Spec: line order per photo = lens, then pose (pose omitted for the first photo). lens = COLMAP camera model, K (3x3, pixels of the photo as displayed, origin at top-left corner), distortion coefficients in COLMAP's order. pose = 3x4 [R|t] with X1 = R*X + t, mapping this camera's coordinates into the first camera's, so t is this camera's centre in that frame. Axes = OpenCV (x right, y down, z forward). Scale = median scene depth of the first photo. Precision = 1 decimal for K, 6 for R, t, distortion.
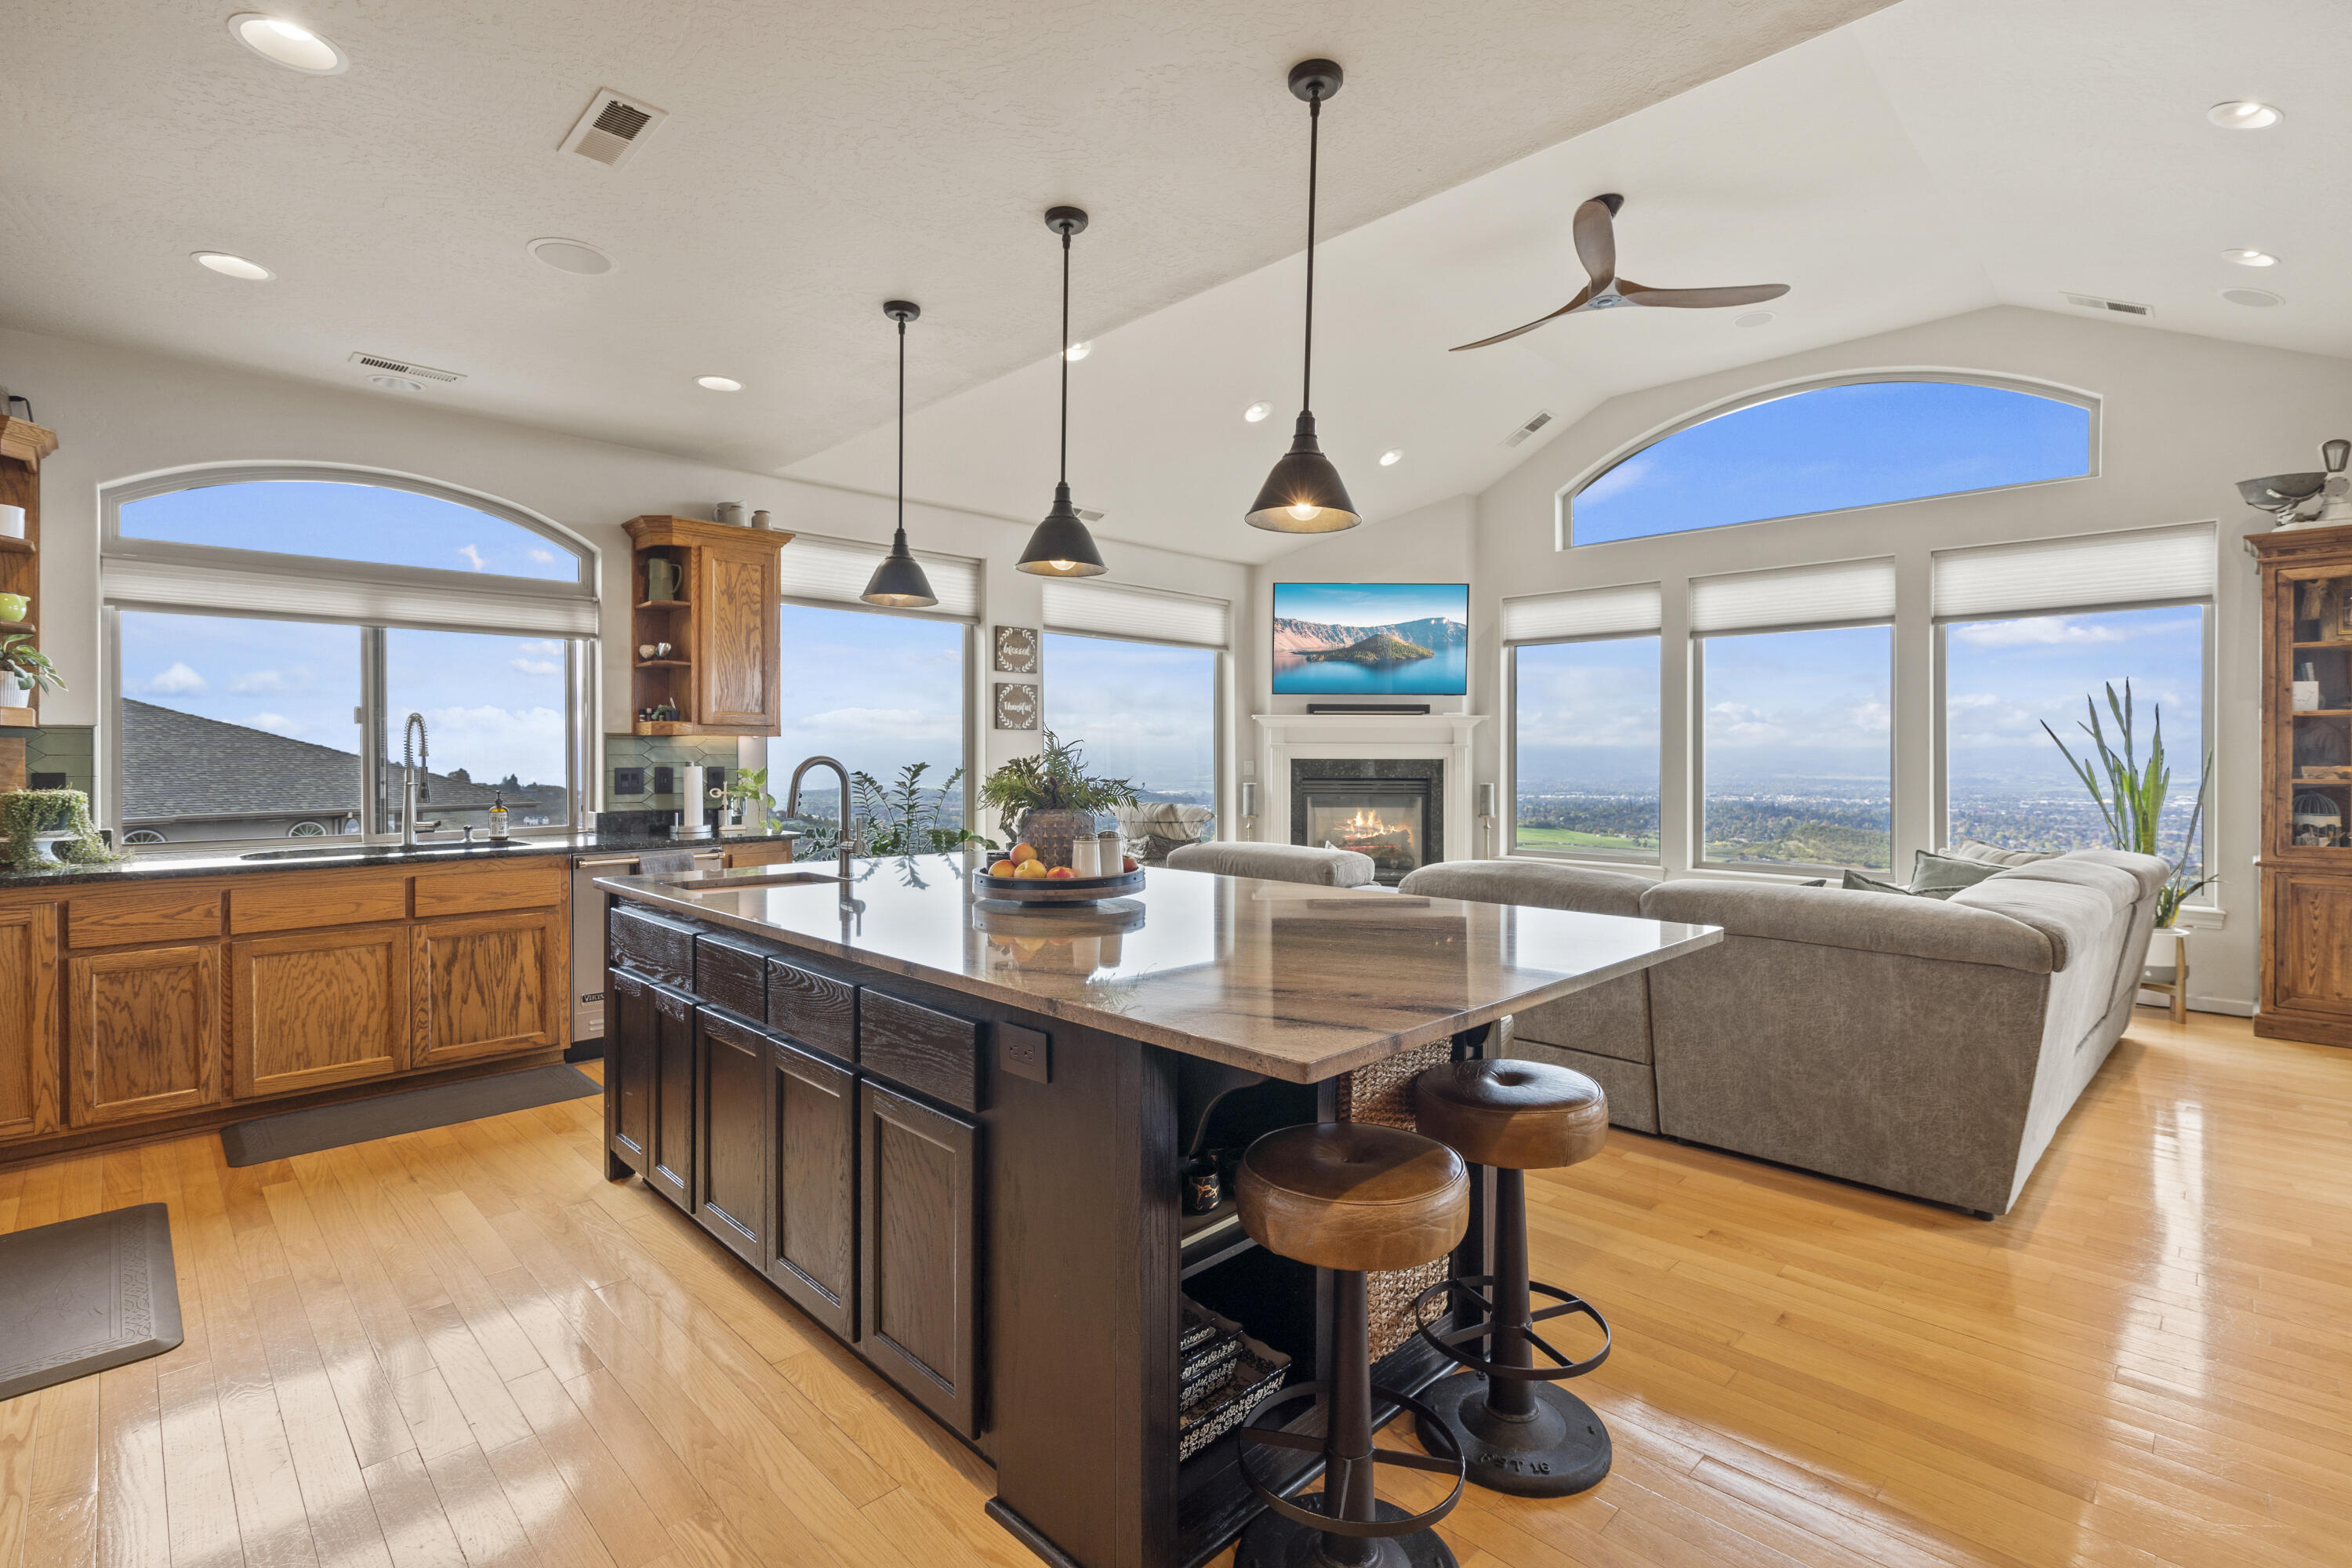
lens RADIAL K [[1065.5, 0, 1182.7], [0, 1065.5, 777.7], [0, 0, 1]] dist [-0.002328, 0.000381]
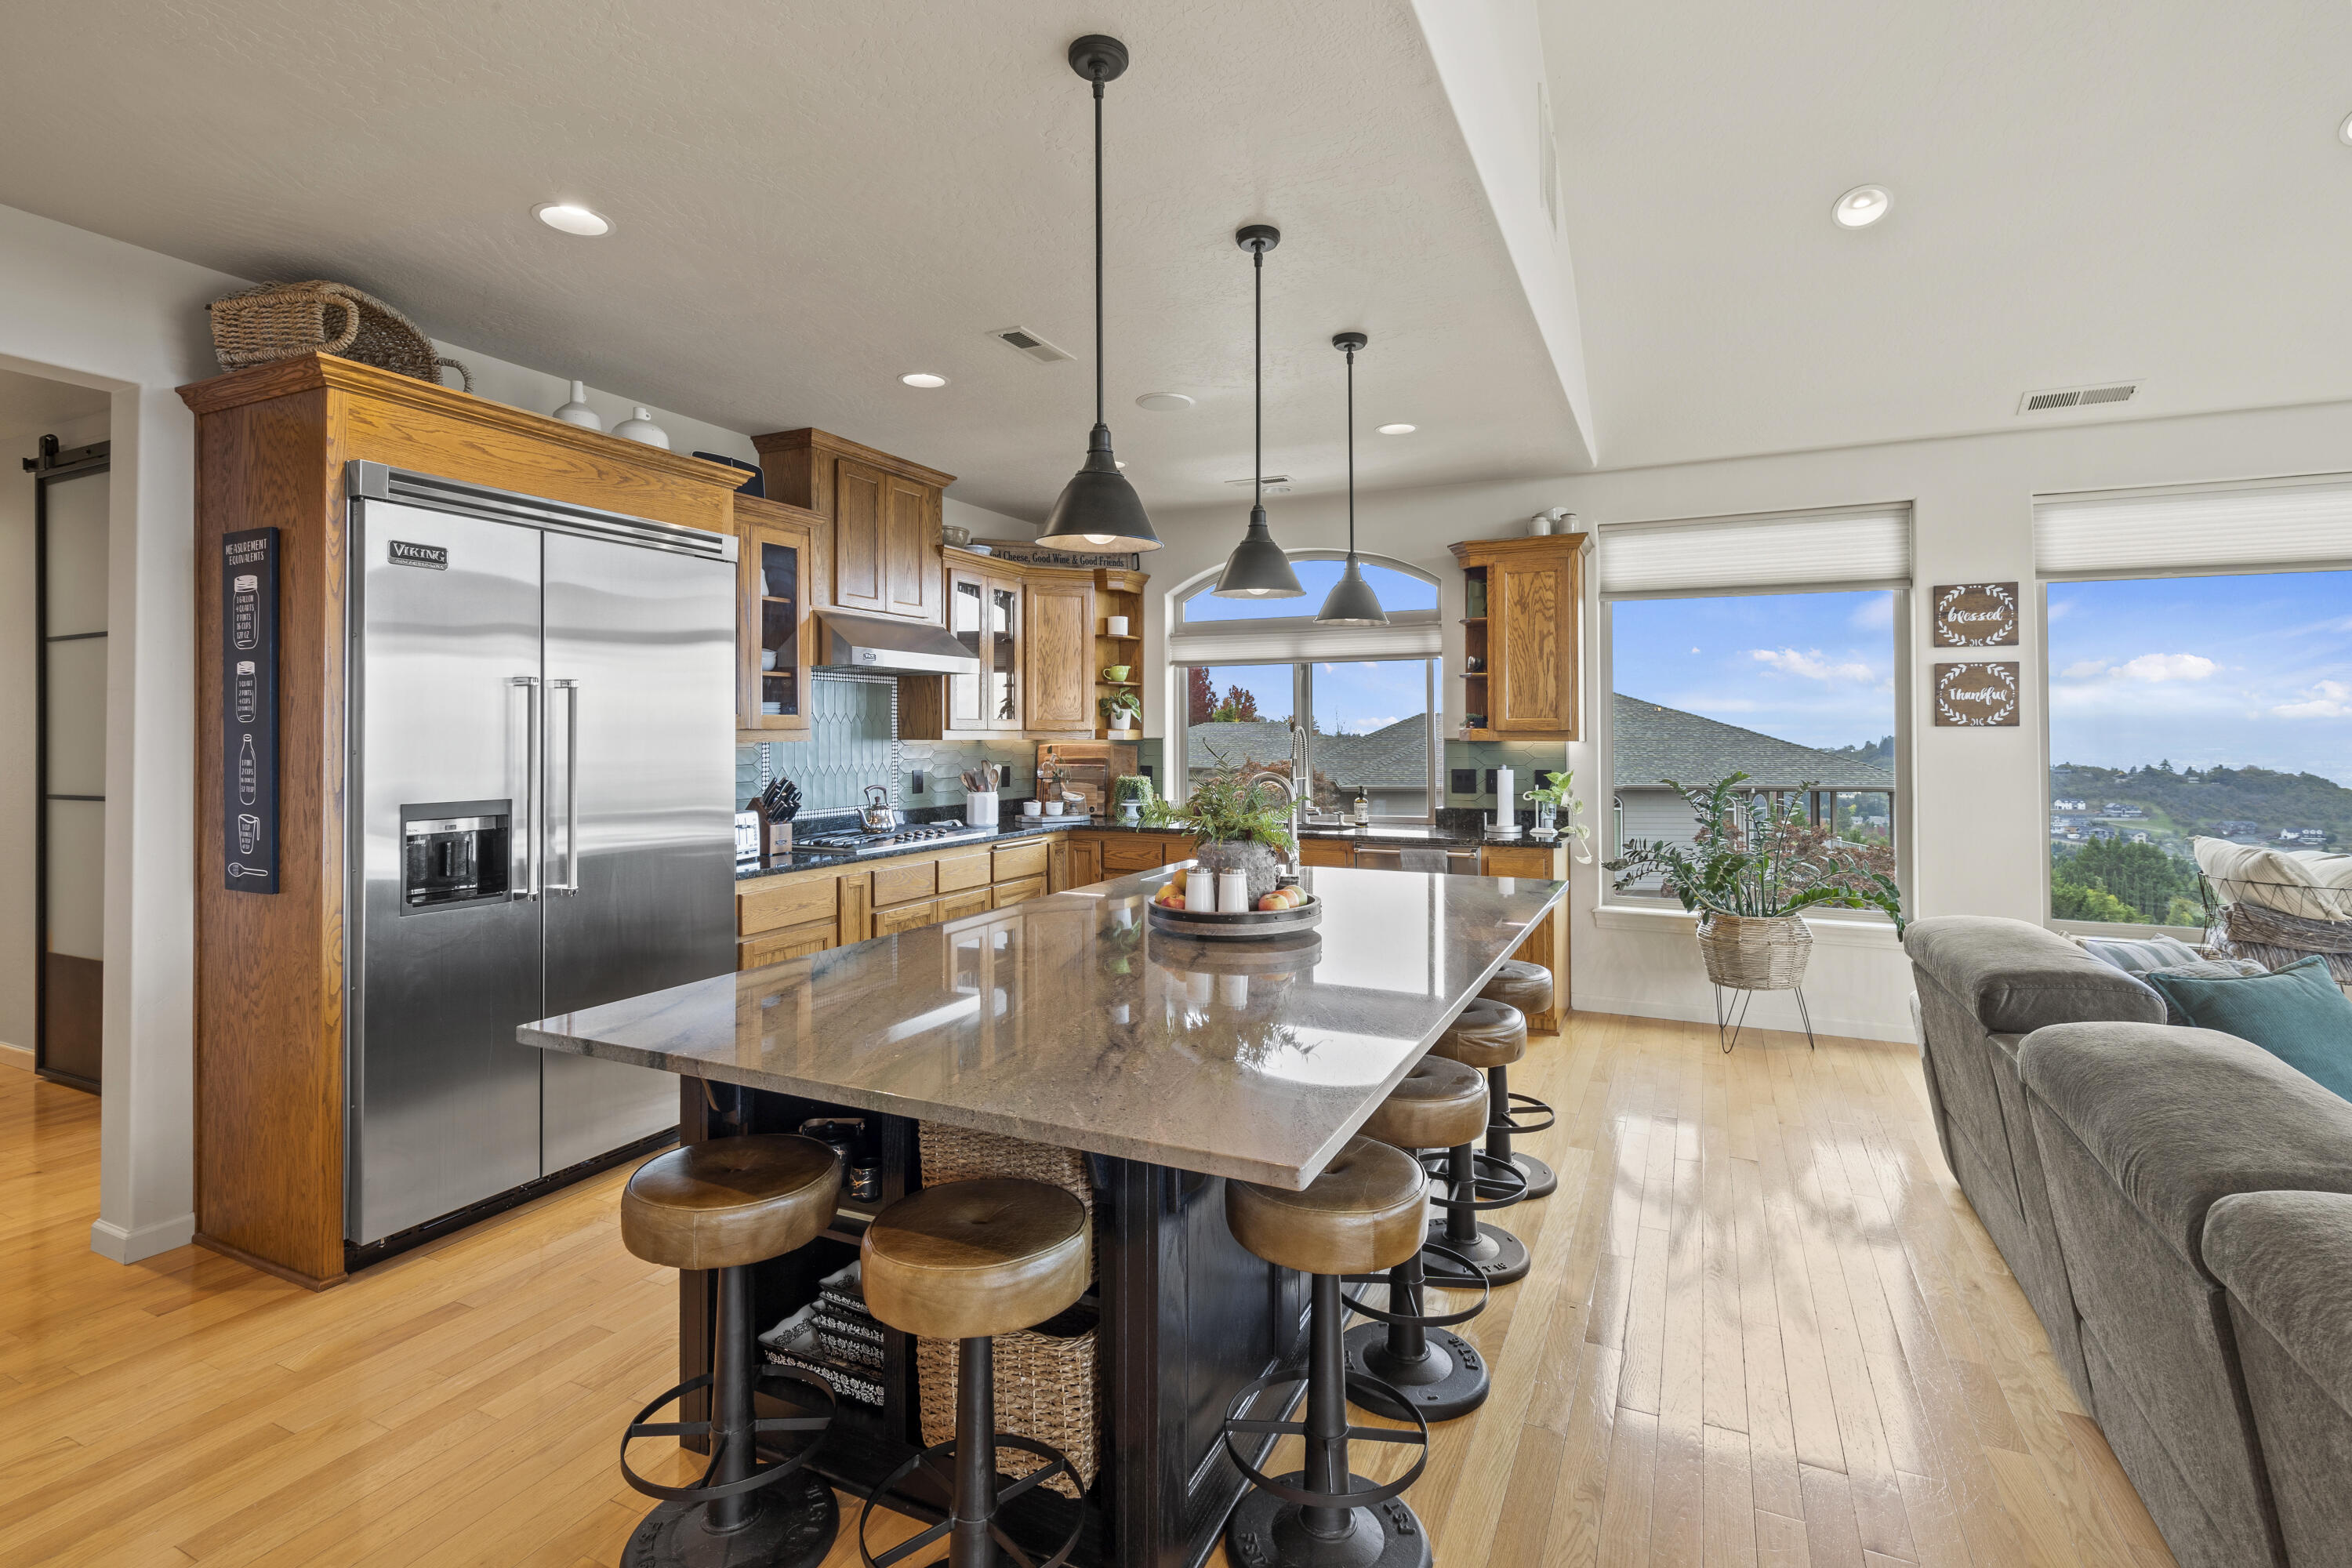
lens RADIAL K [[1088.2, 0, 1174.8], [0, 1088.2, 736.7], [0, 0, 1]] dist [-0.001851, -0.000018]
pose [[0.347973, -0.000716, -0.937504, 0.437692], [-0.020461, 0.999756, -0.008358, -0.027481], [0.937281, 0.022091, 0.347873, 0.314431]]
